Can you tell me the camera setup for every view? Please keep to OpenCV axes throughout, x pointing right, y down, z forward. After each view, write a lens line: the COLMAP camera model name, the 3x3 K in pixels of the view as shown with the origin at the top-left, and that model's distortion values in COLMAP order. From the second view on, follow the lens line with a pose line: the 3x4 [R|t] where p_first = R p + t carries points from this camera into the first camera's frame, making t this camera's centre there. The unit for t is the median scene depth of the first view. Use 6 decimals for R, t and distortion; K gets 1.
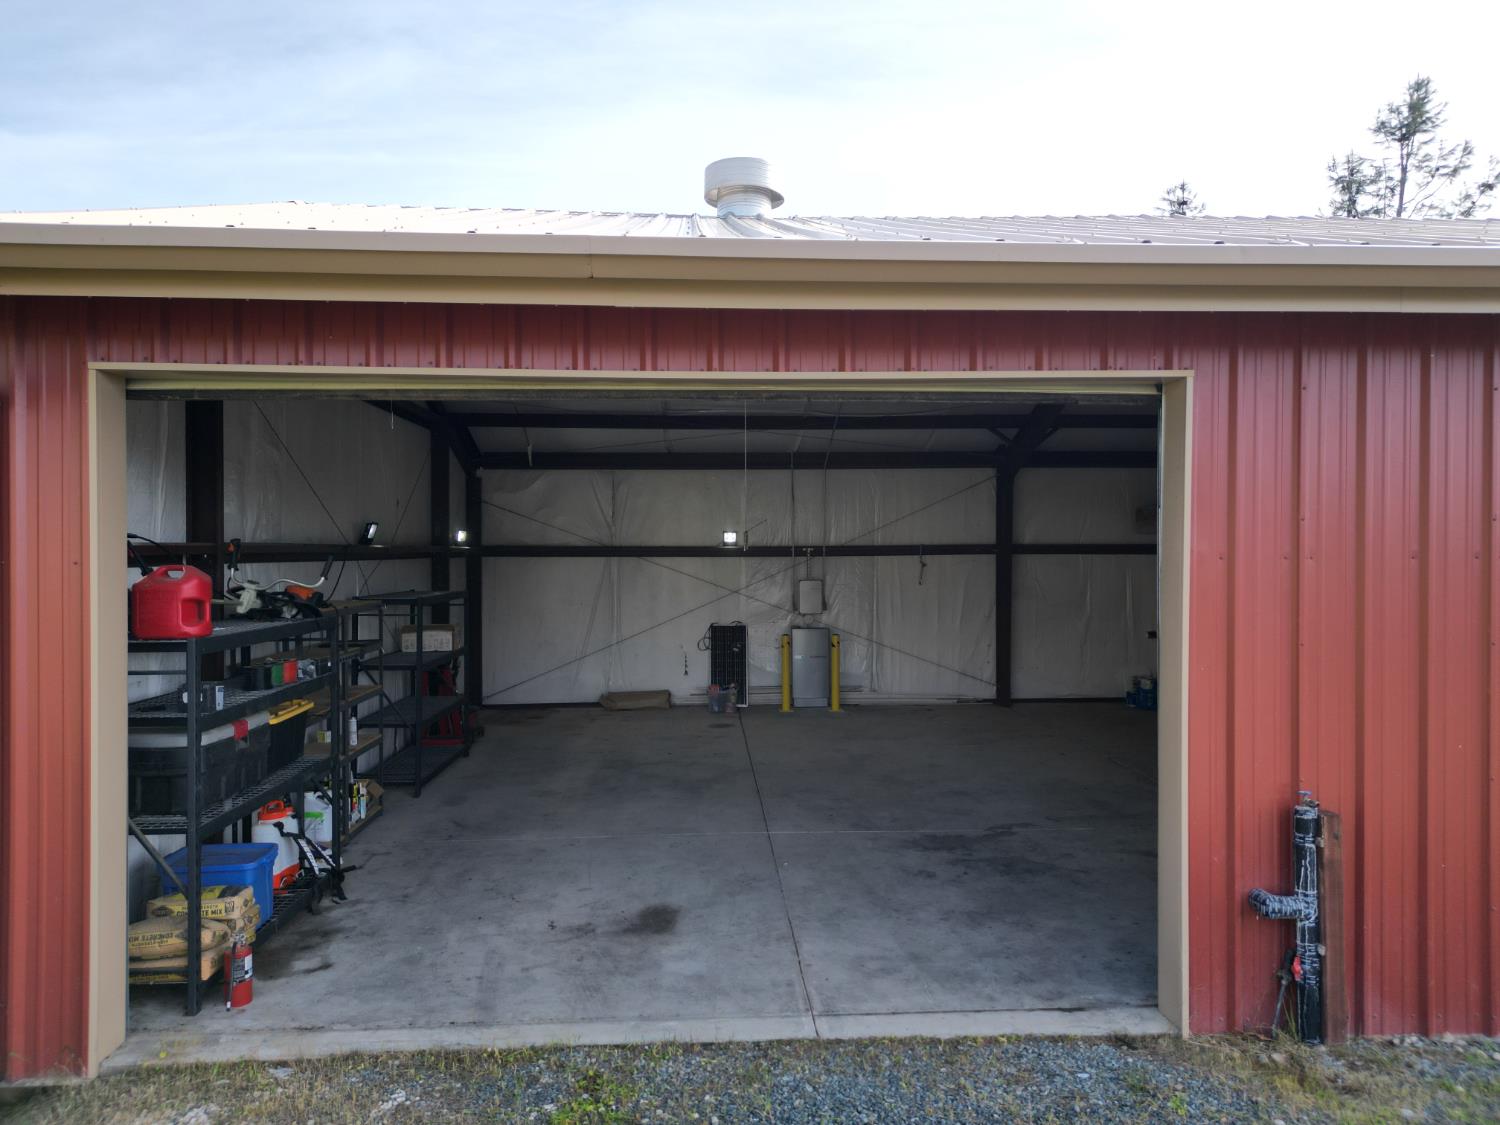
lens RADIAL K [[1062.6, 0, 743.6], [0, 1062.6, 526.8], [0, 0, 1]] dist [0.062161, -0.048309]
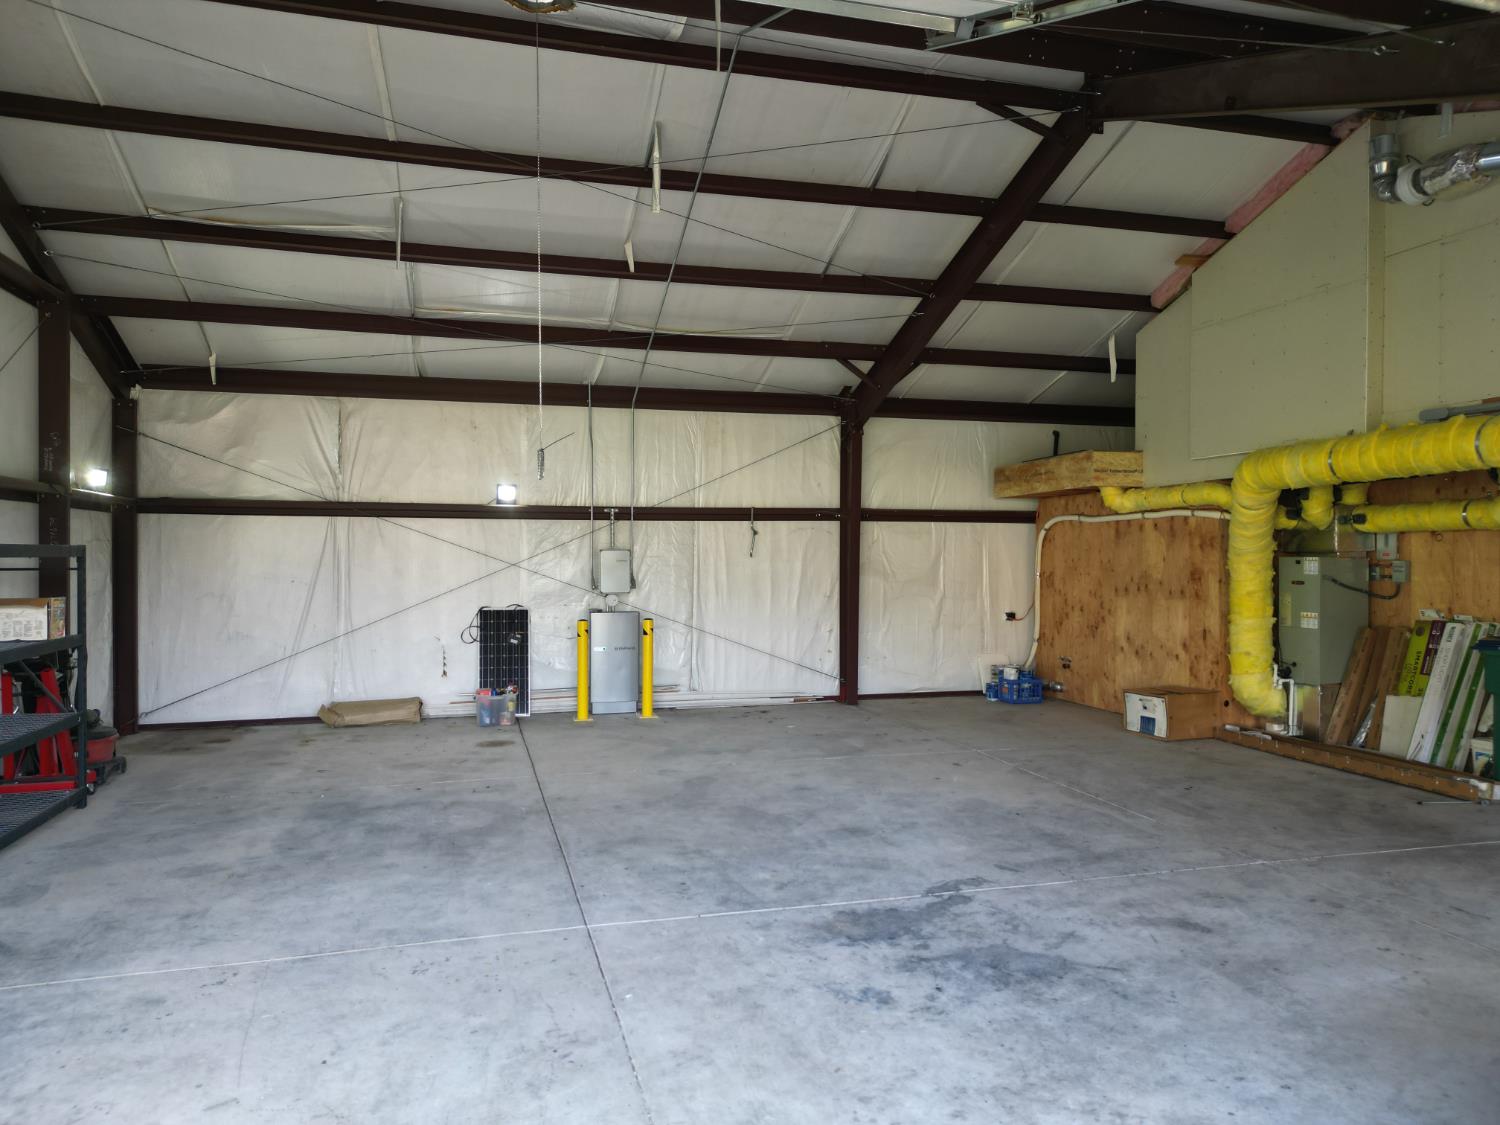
lens RADIAL K [[1062.6, 0, 752.4], [0, 1062.6, 552.5], [0, 0, 1]] dist [0.062161, -0.048309]
pose [[0.974607, 0.004918, 0.223868, -0.012484], [-0.009302, 0.999785, 0.018532, 0.037953], [-0.223729, -0.020144, 0.974443, 0.231120]]
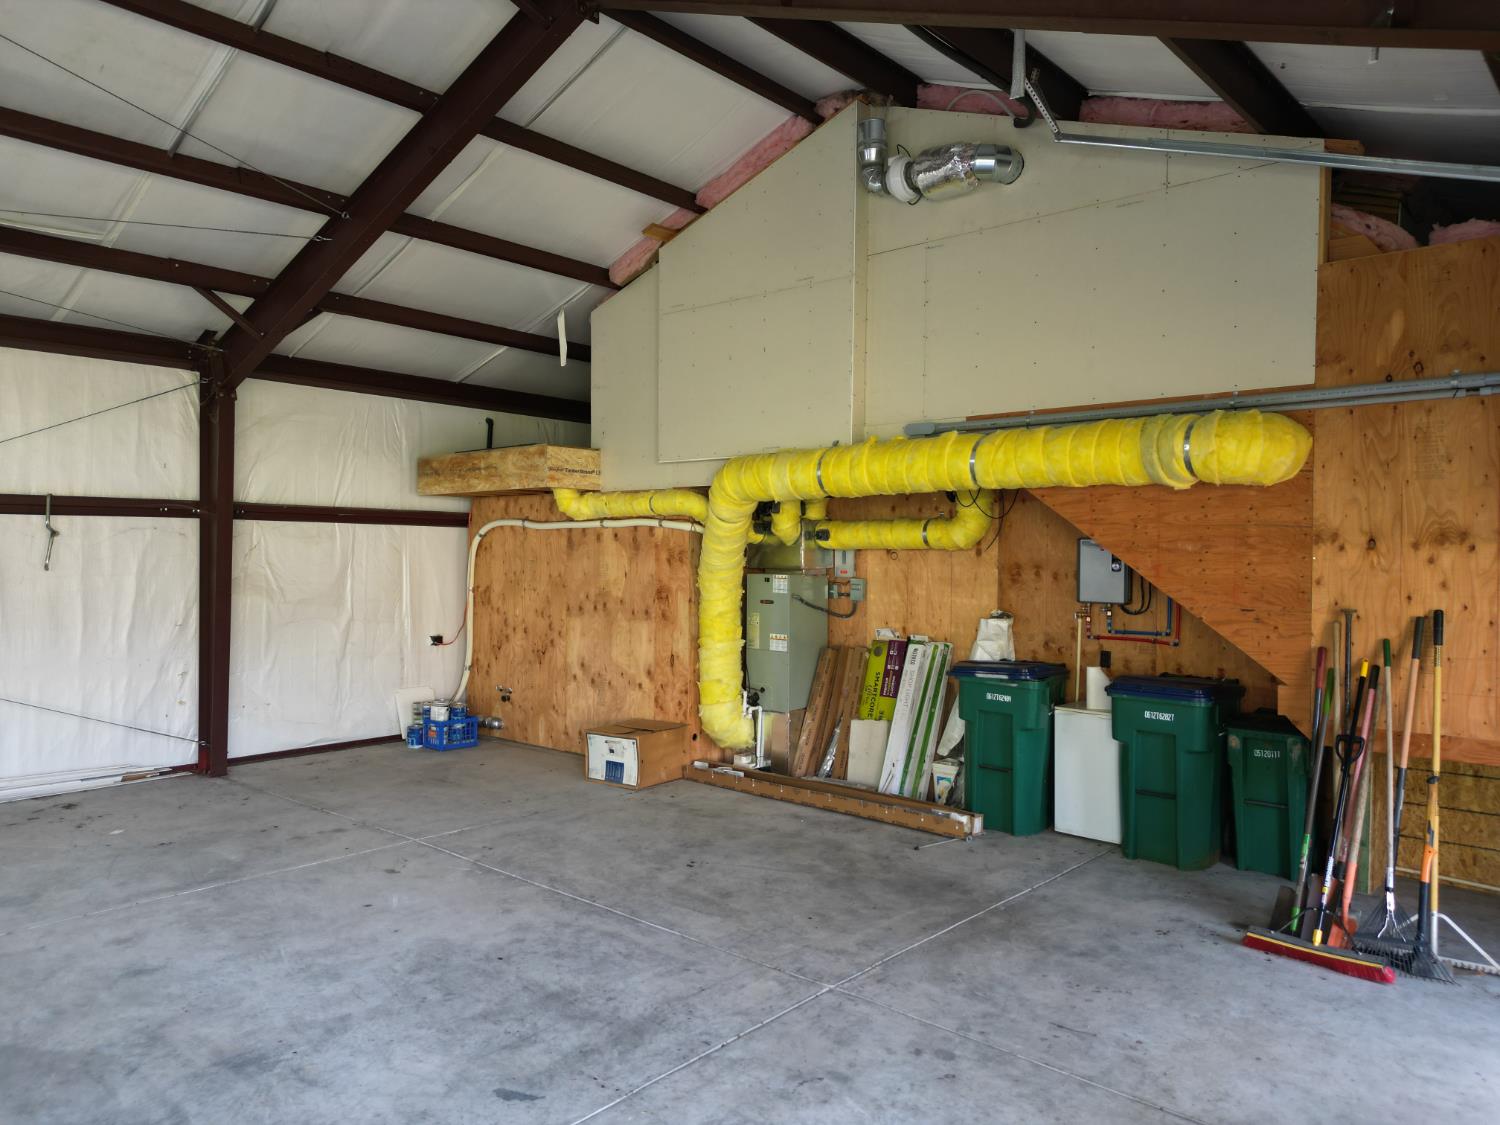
lens RADIAL K [[1062.6, 0, 768.0], [0, 1062.6, 569.1], [0, 0, 1]] dist [0.062161, -0.048309]
pose [[0.694368, -0.000193, 0.719620, 0.029466], [-0.029183, 0.999170, 0.028426, 0.029528], [-0.719028, -0.040739, 0.693786, 0.385550]]
